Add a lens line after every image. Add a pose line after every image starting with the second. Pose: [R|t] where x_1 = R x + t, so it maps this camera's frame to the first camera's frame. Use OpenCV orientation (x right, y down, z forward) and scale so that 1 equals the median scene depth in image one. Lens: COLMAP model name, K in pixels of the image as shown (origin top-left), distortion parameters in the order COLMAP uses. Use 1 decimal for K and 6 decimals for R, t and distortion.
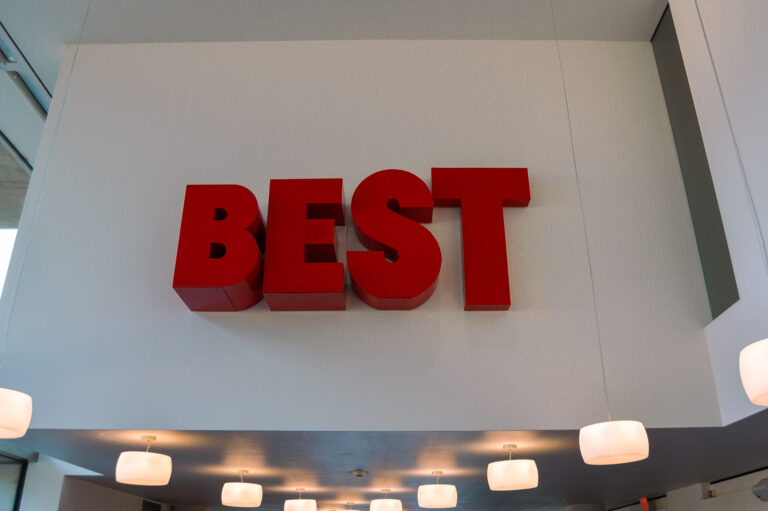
lens RADIAL K [[702.4, 0, 384.0], [0, 702.4, 255.5], [0, 0, 1]] dist [-0.066817, 0.001888]
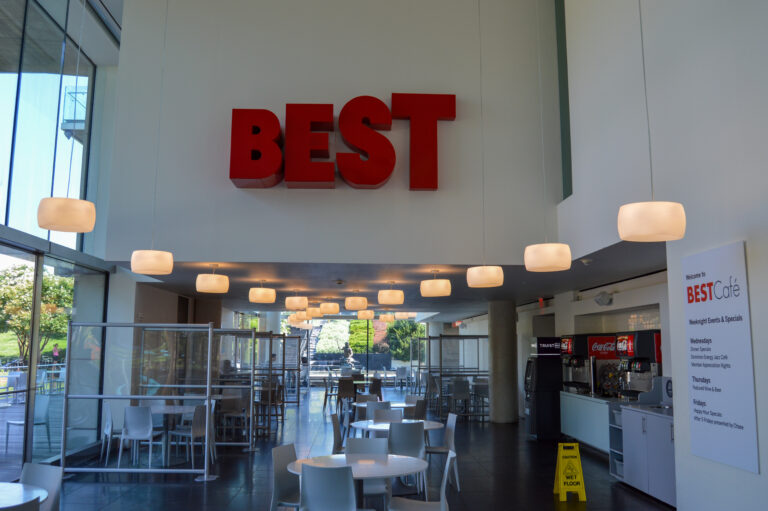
lens RADIAL K [[702.4, 0, 384.0], [0, 702.4, 255.5], [0, 0, 1]] dist [-0.066817, 0.001888]
pose [[0.998731, 0.013517, 0.048514, -0.017949], [-0.027072, 0.956383, 0.290860, -0.238266], [-0.042467, -0.291804, 0.955535, -0.558094]]
